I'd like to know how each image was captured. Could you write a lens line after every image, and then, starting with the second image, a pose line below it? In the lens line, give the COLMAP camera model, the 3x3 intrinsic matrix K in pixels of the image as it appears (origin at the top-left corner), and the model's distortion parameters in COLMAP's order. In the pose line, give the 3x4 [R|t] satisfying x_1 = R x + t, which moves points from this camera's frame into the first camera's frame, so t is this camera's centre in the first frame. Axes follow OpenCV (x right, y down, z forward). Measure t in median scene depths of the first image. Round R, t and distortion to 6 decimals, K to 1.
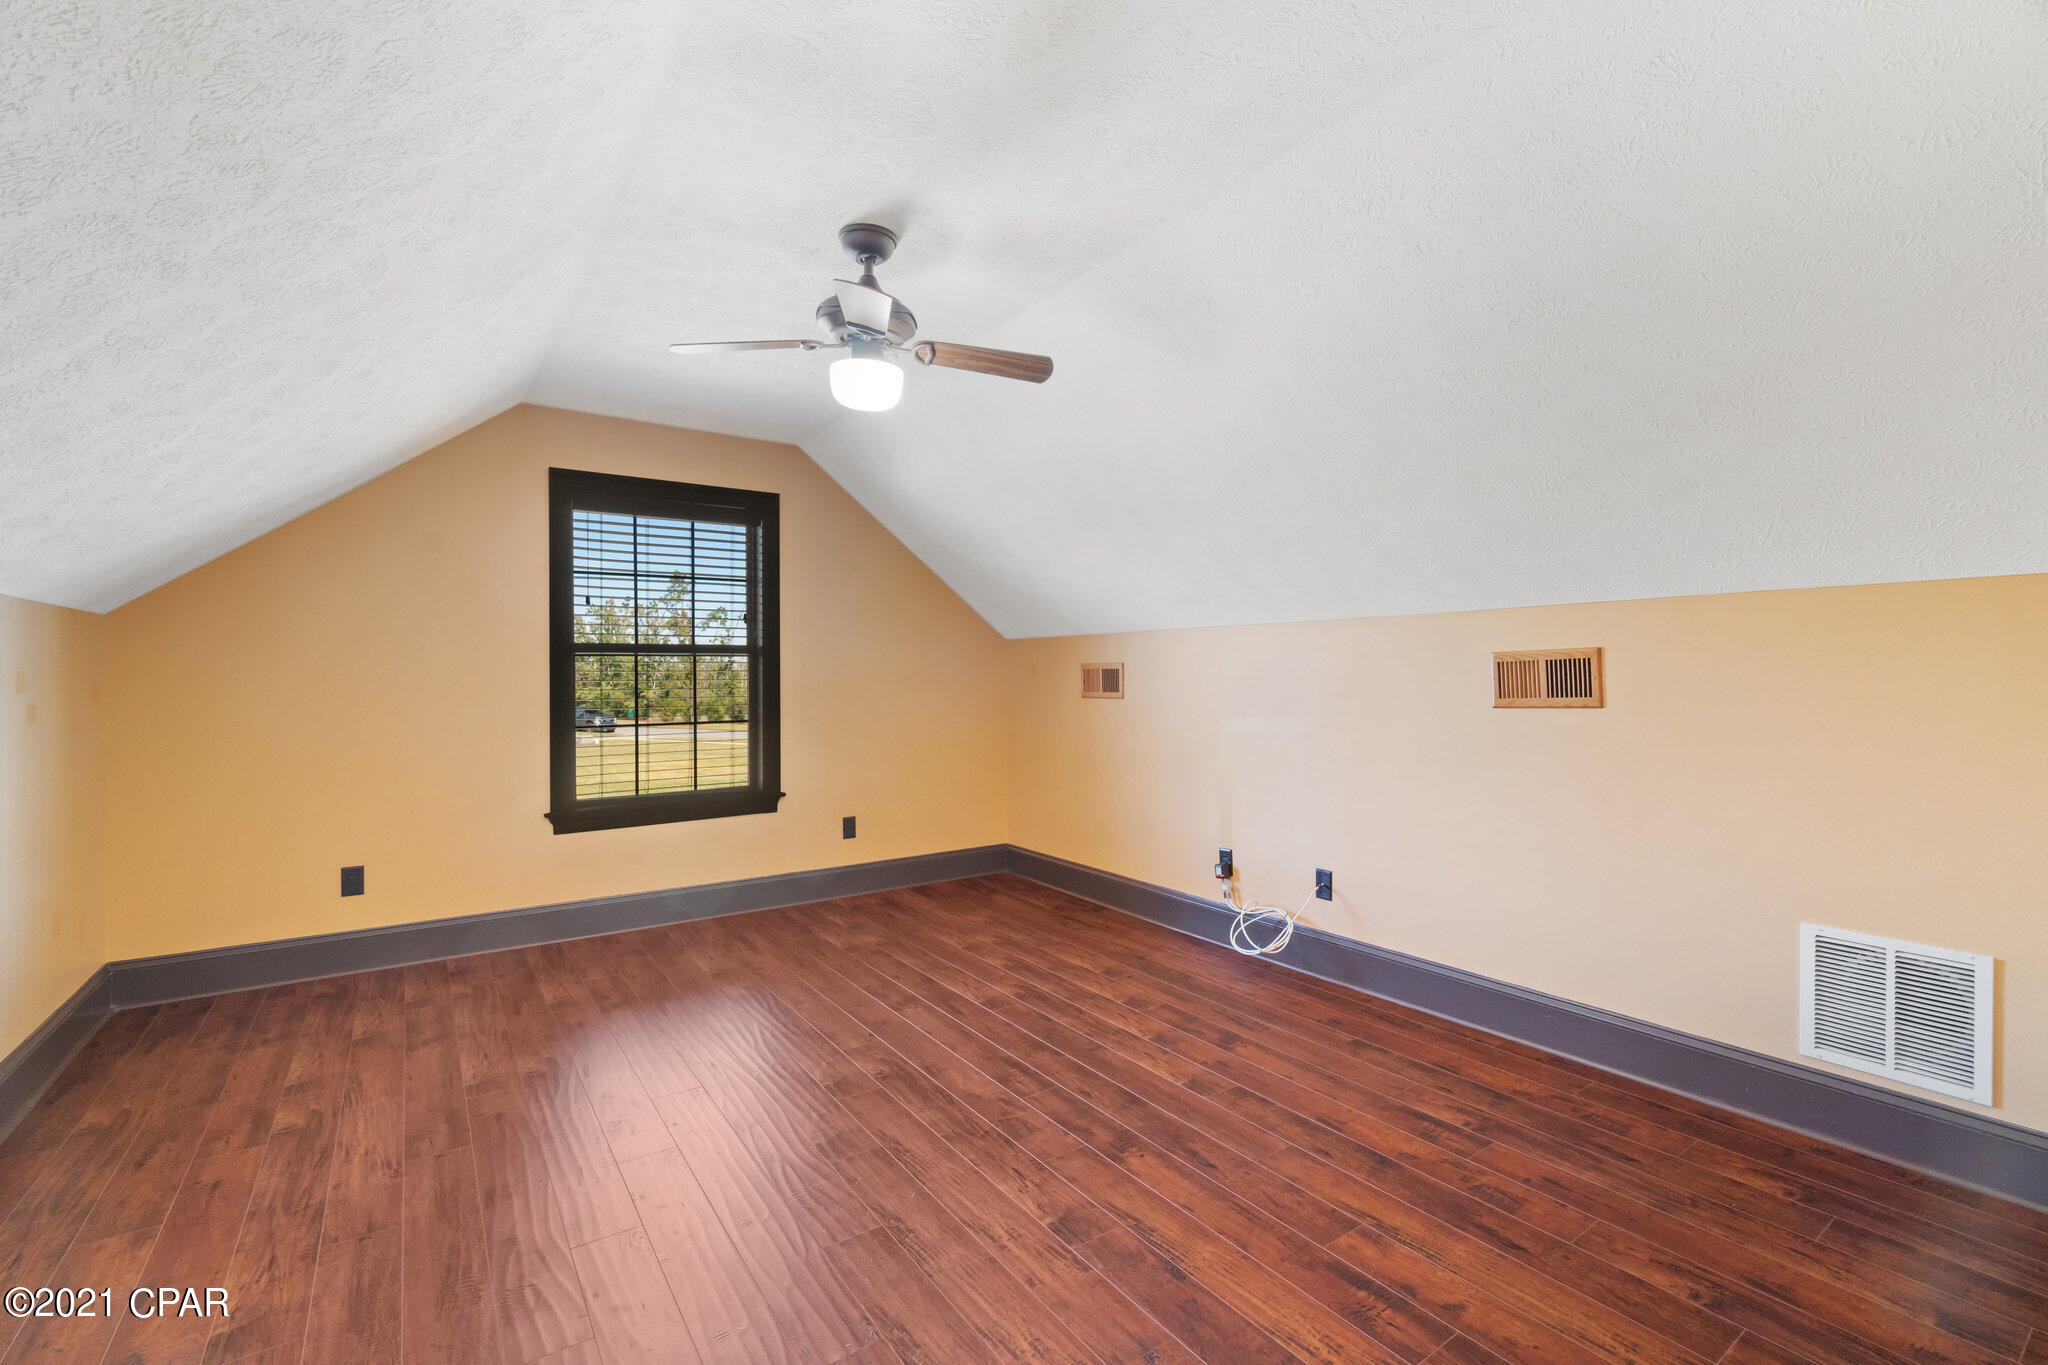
lens RADIAL K [[888.4, 0, 1028.5], [0, 888.4, 683.1], [0, 0, 1]] dist [-0.008341, 0.001832]
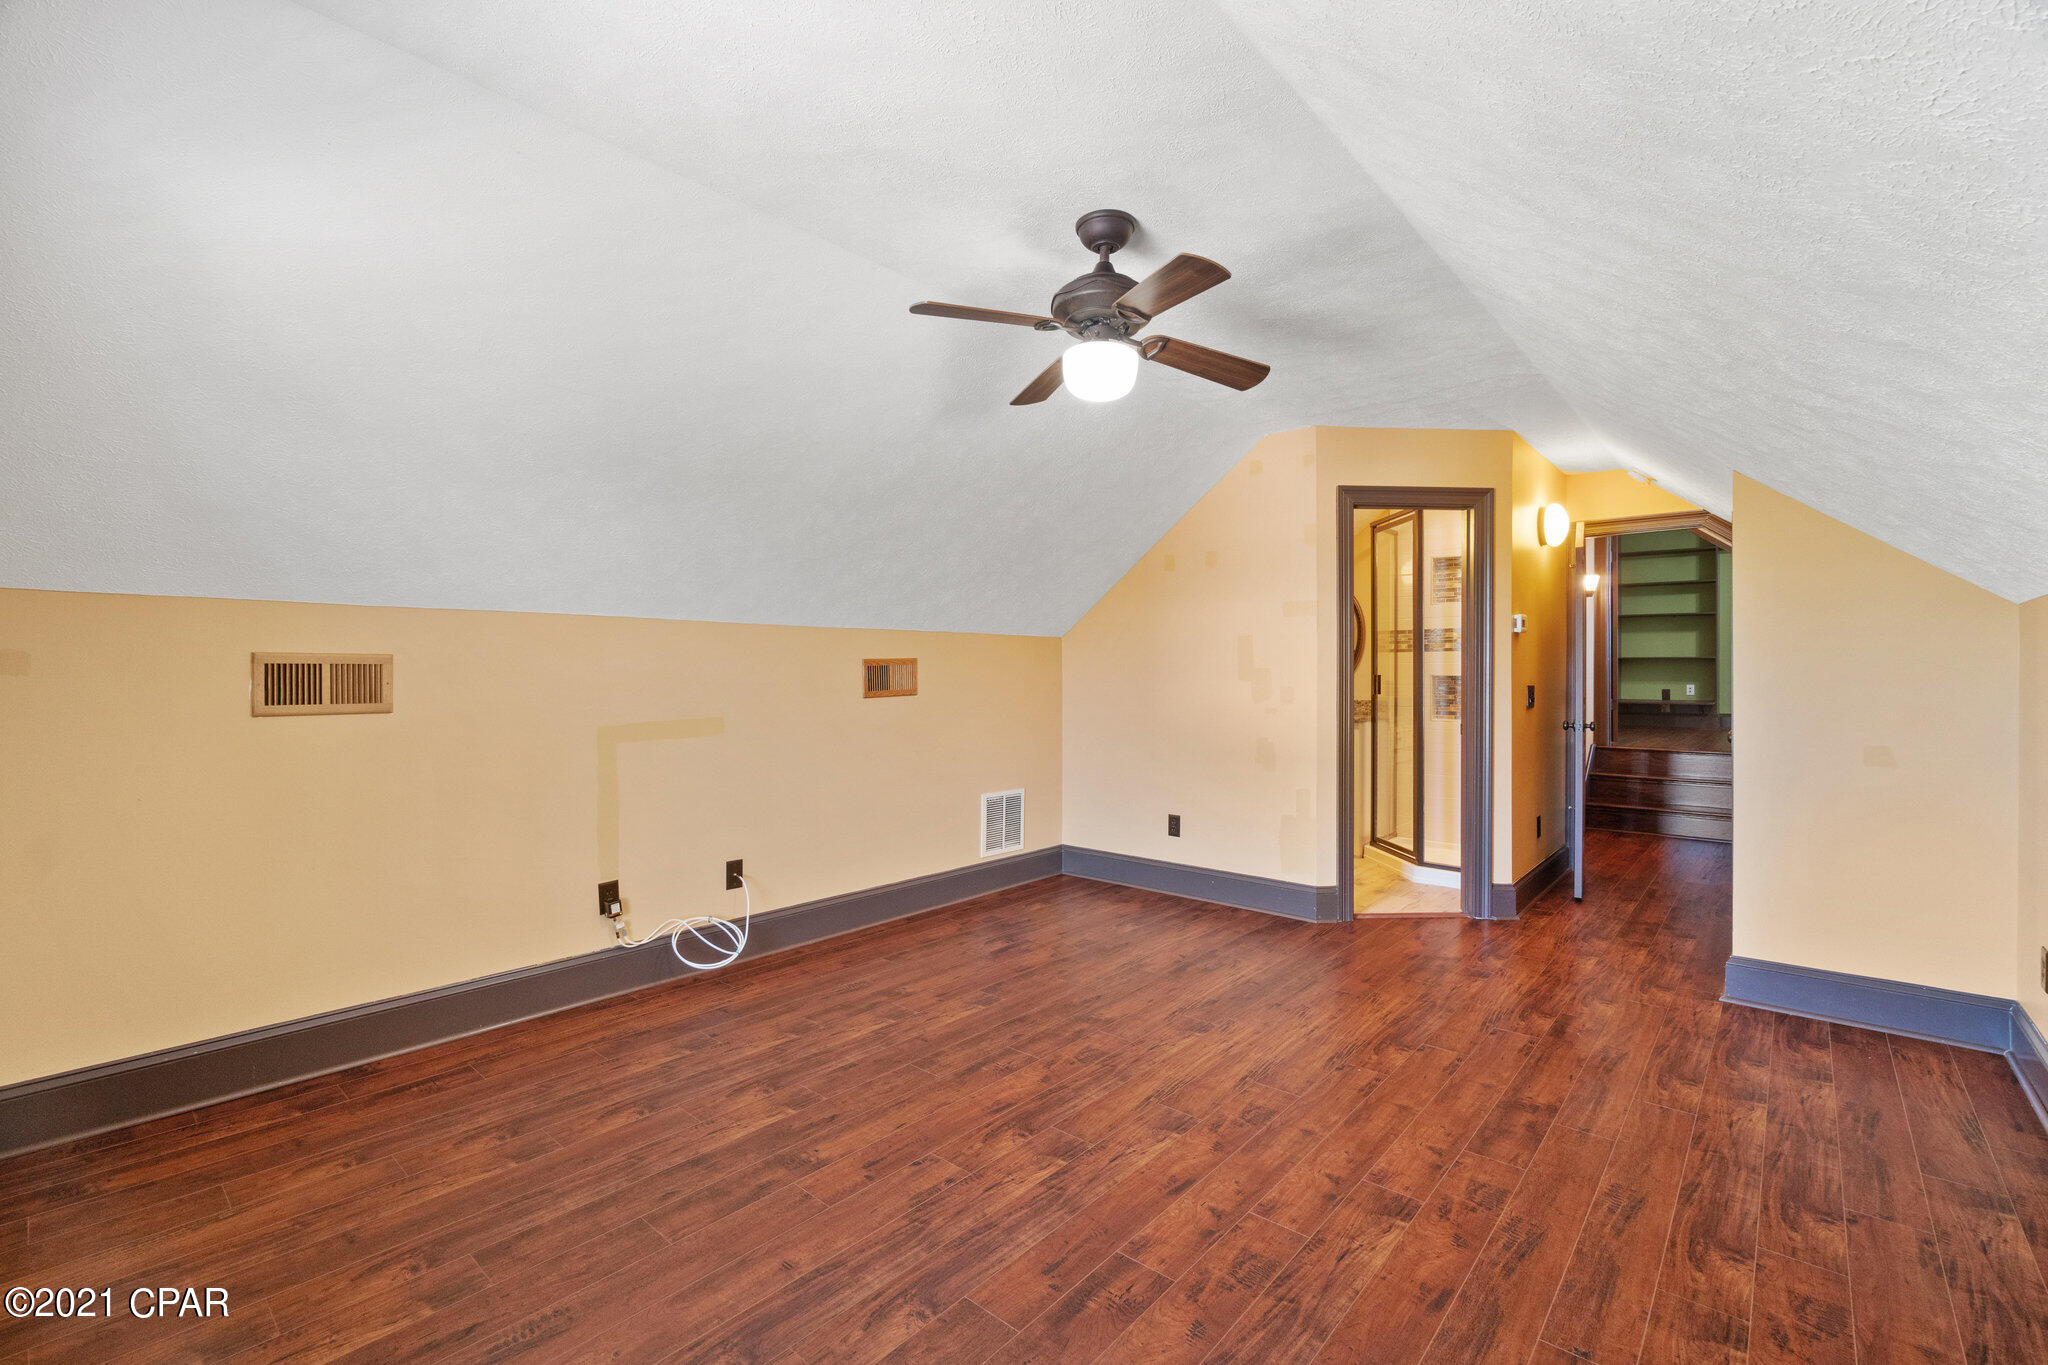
lens RADIAL K [[888.4, 0, 1027.7], [0, 888.4, 678.9], [0, 0, 1]] dist [-0.008341, 0.001832]
pose [[-0.241143, -0.001239, 0.970489, -0.915839], [0.010309, 0.999939, 0.003838, -0.005866], [-0.970435, 0.010931, -0.241116, 1.088719]]
